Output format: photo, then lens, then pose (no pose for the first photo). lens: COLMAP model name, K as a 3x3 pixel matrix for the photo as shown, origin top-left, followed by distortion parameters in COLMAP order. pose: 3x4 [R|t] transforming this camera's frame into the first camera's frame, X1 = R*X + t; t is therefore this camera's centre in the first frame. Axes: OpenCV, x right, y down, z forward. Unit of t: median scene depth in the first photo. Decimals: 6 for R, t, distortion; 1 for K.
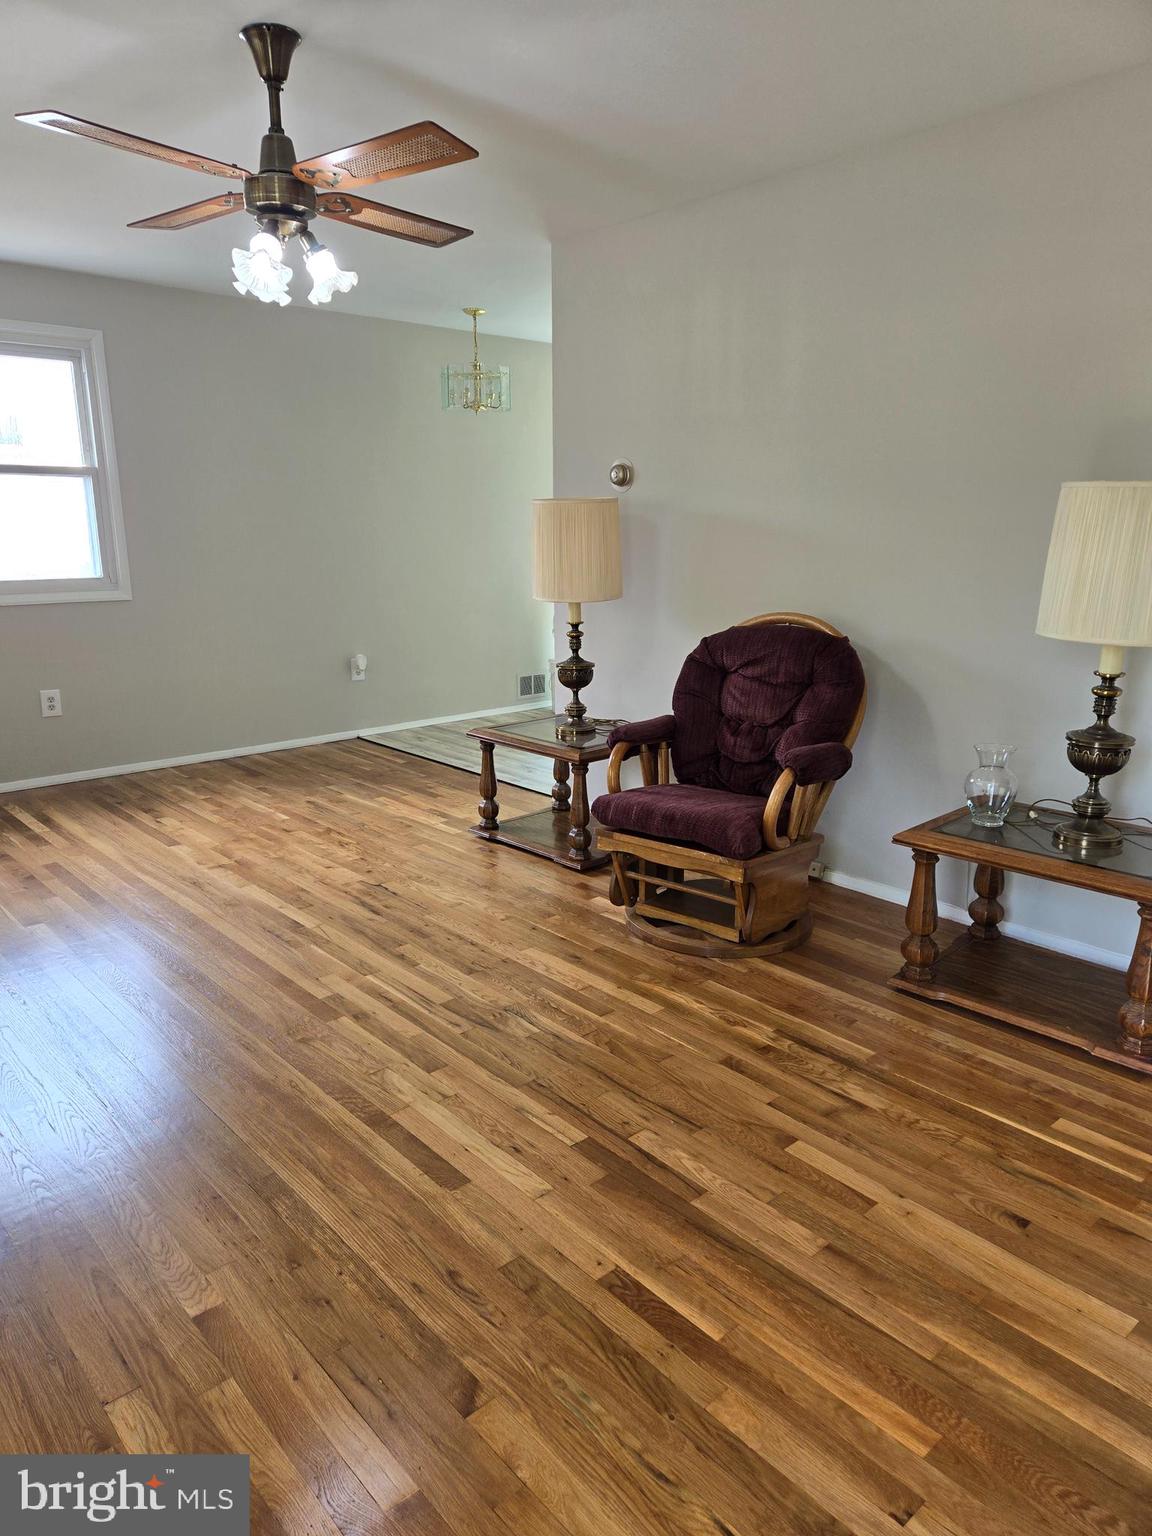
lens RADIAL K [[1028.7, 0, 565.2], [0, 1028.7, 761.2], [0, 0, 1]] dist [0.079424, -0.063800]
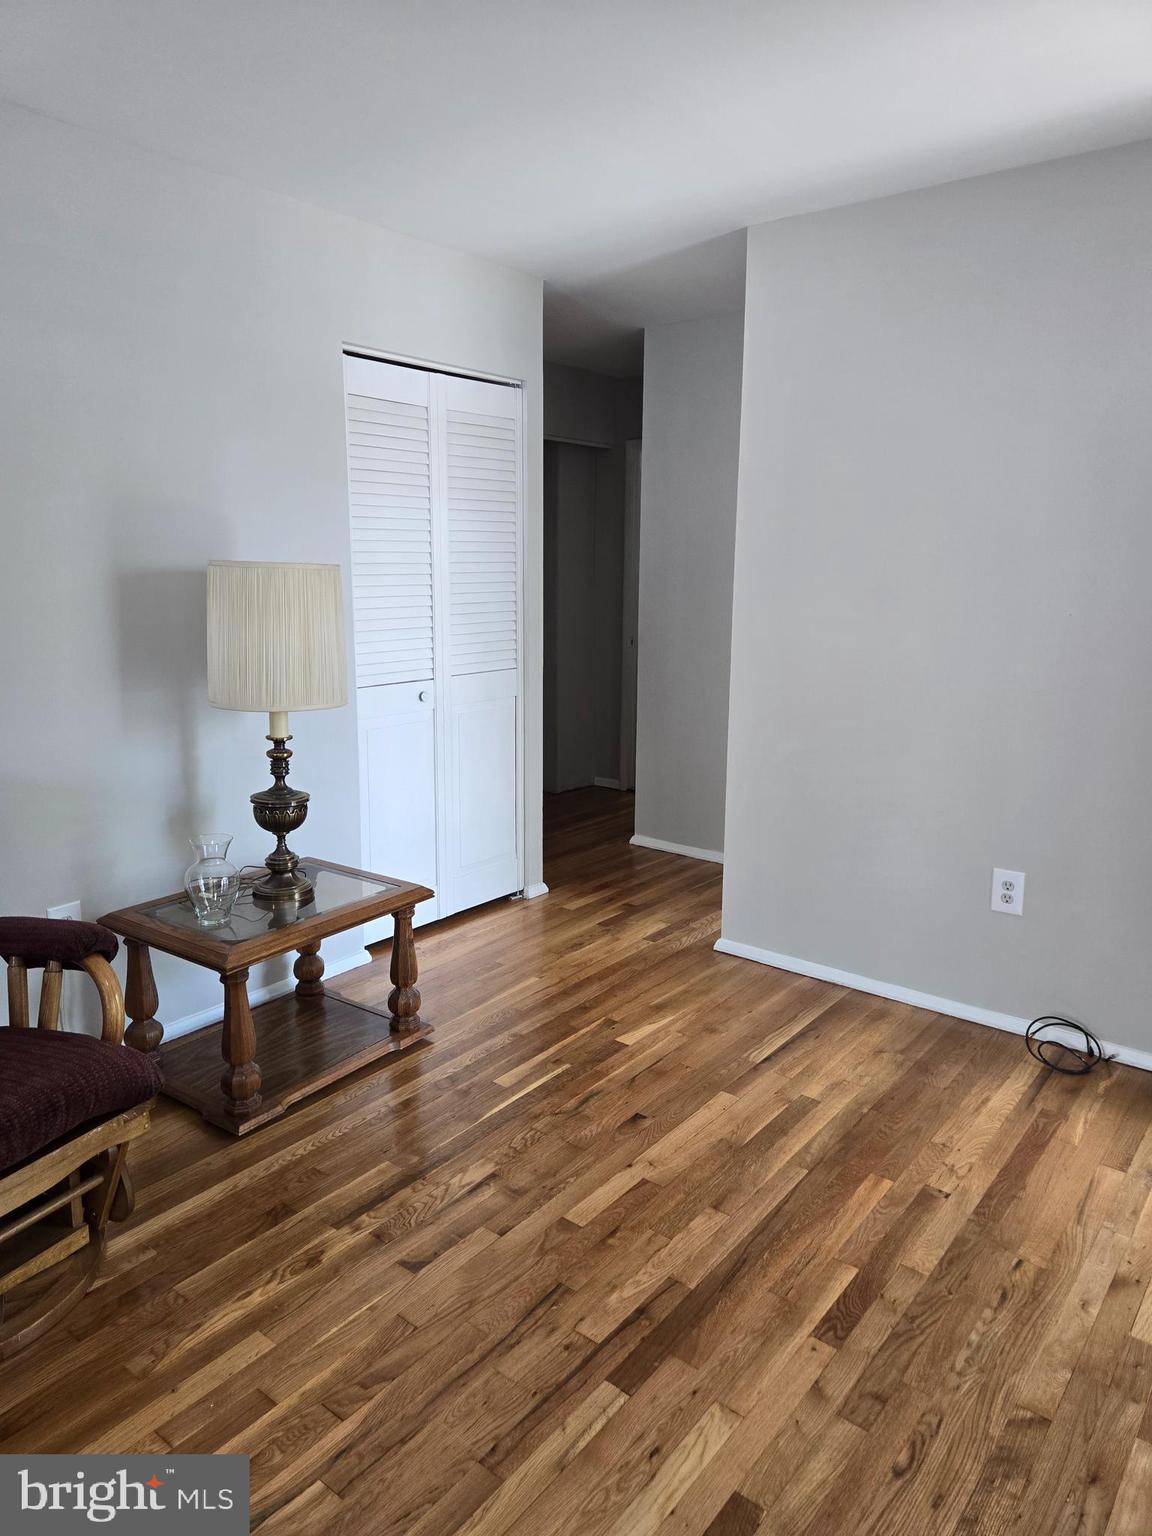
lens RADIAL K [[1028.7, 0, 565.2], [0, 1028.7, 761.2], [0, 0, 1]] dist [0.079424, -0.063800]
pose [[-0.172804, -0.189129, 0.966628, -0.638426], [0.220347, 0.949095, 0.225090, -0.266617], [-0.959993, 0.251890, -0.122333, 0.979027]]
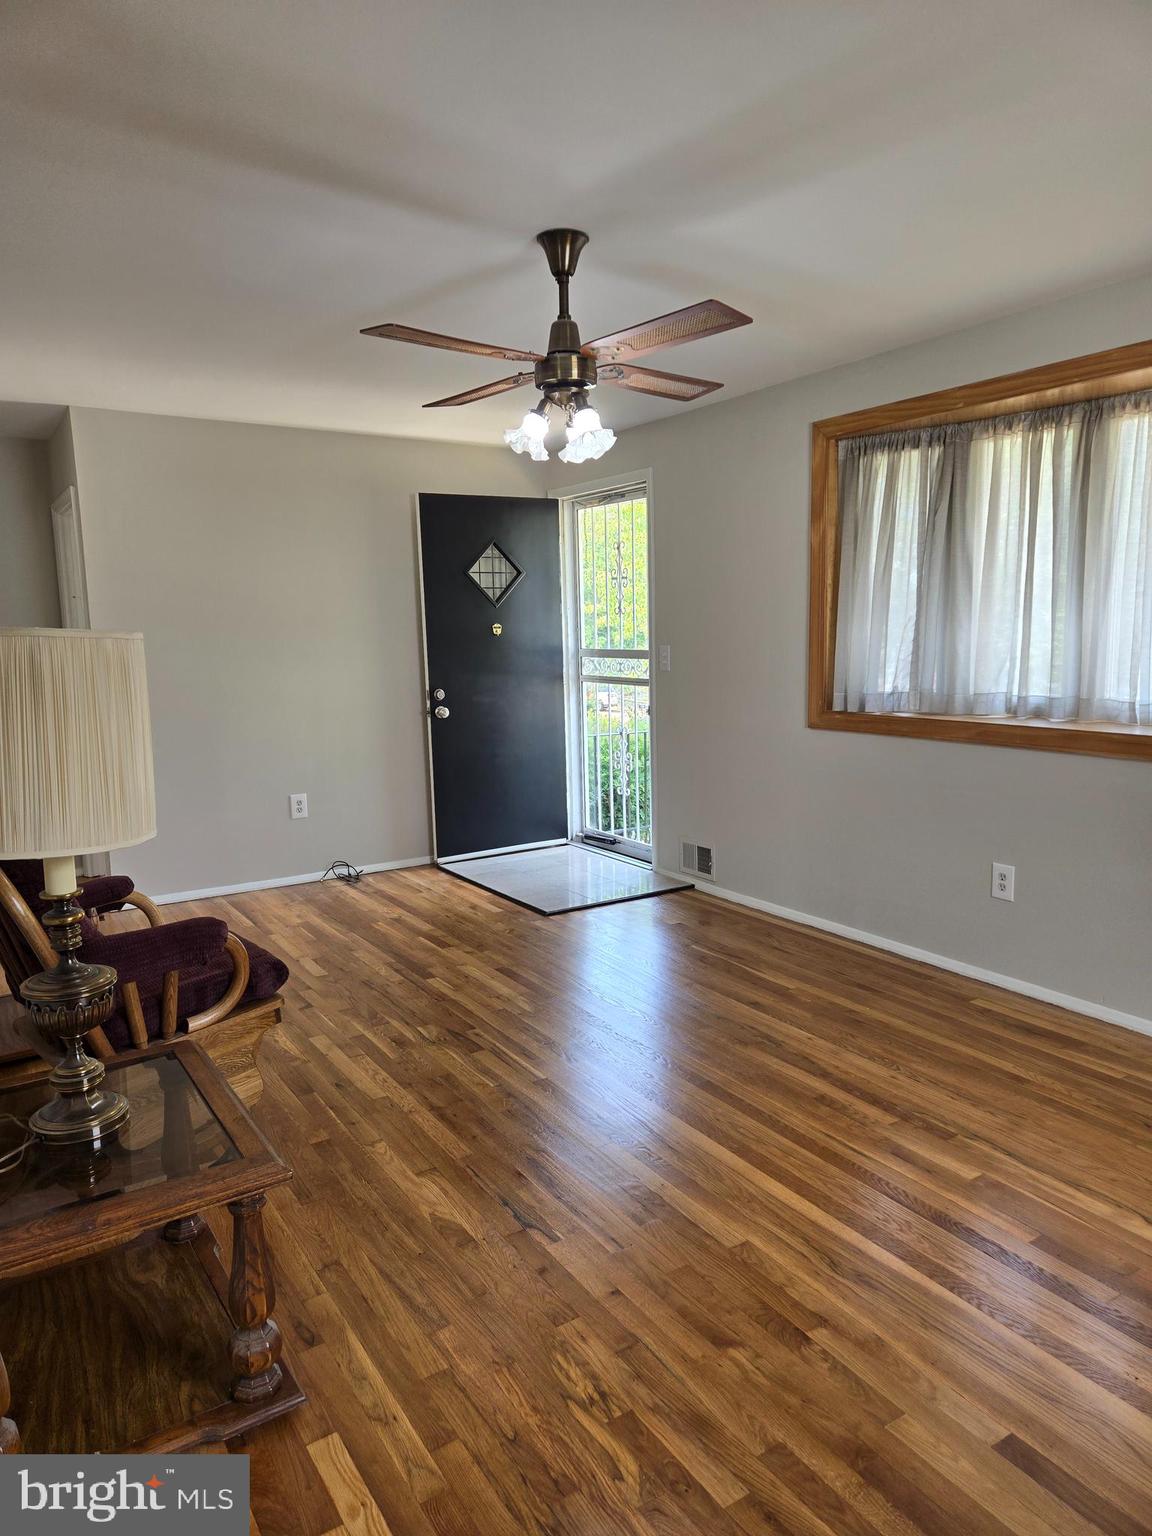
lens RADIAL K [[1028.7, 0, 565.2], [0, 1028.7, 761.2], [0, 0, 1]] dist [0.079424, -0.063800]
pose [[-0.986101, 0.003130, 0.166119, -0.505608], [0.061681, 0.935268, 0.348525, -0.593407], [-0.154275, 0.353927, -0.922461, 2.422757]]
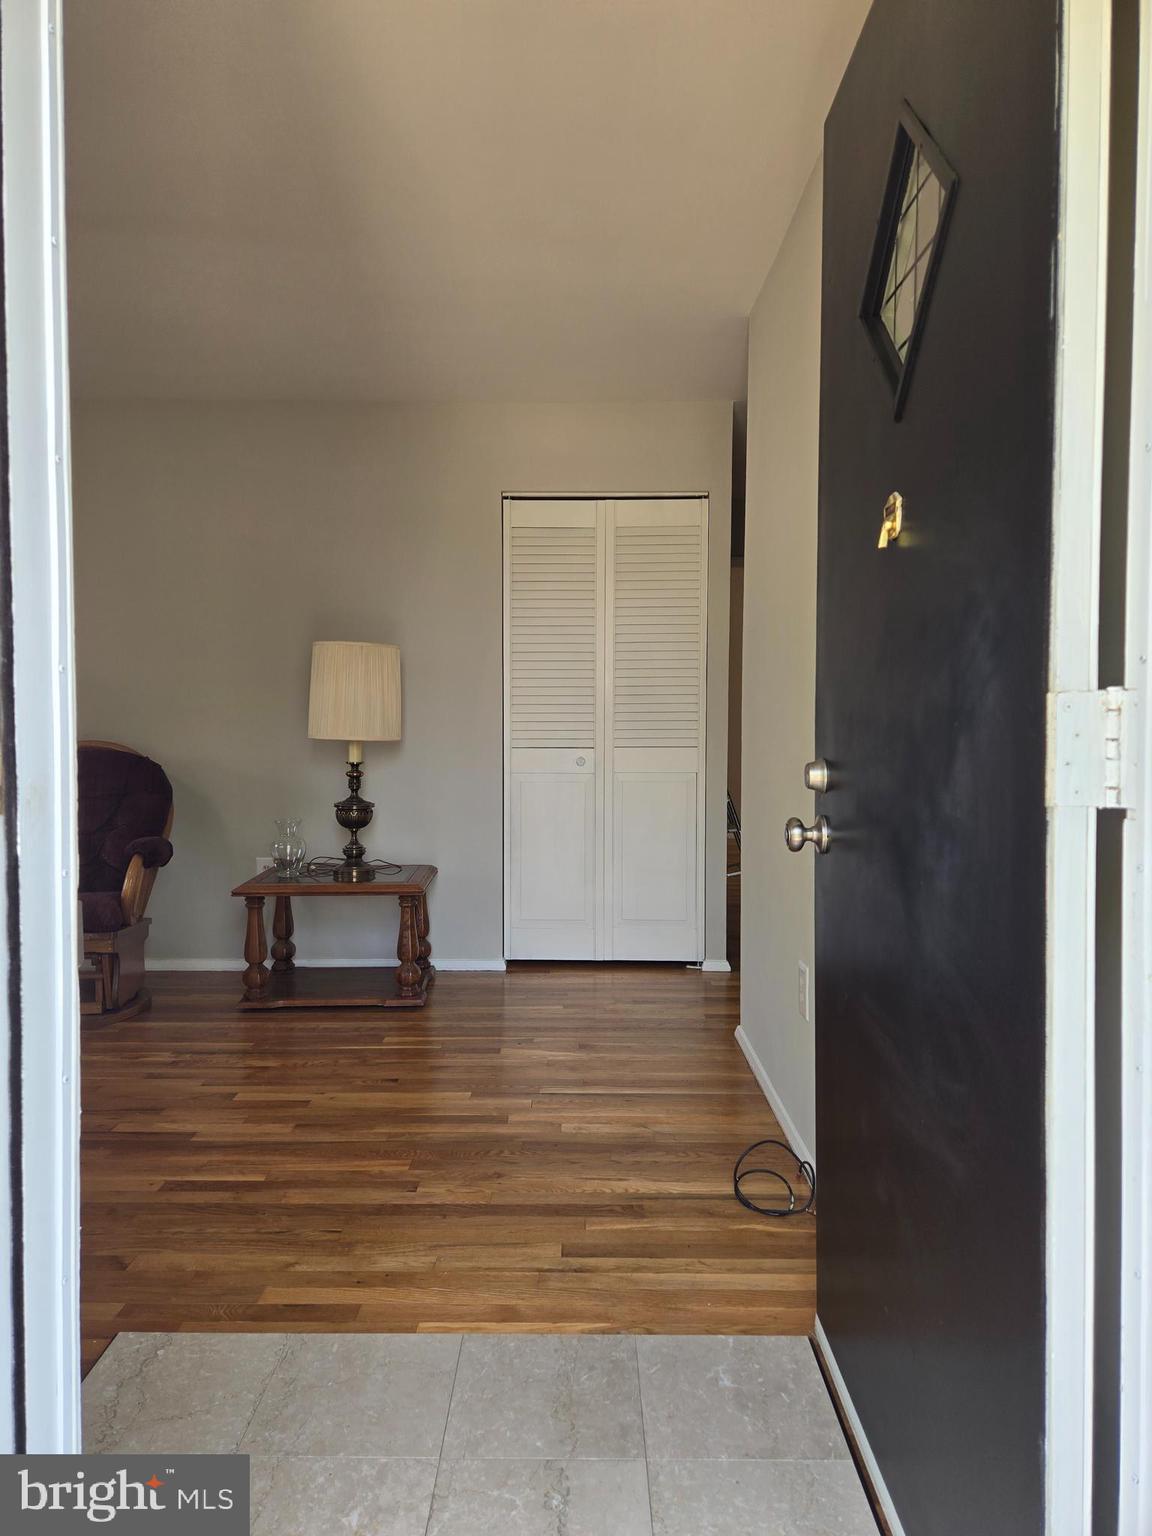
lens RADIAL K [[1028.7, 0, 565.2], [0, 1028.7, 761.2], [0, 0, 1]] dist [0.079424, -0.063800]
pose [[0.672643, -0.029324, 0.739386, -0.462543], [0.165279, 0.979924, -0.111495, 0.157604], [-0.721273, 0.197201, 0.663986, -0.278794]]
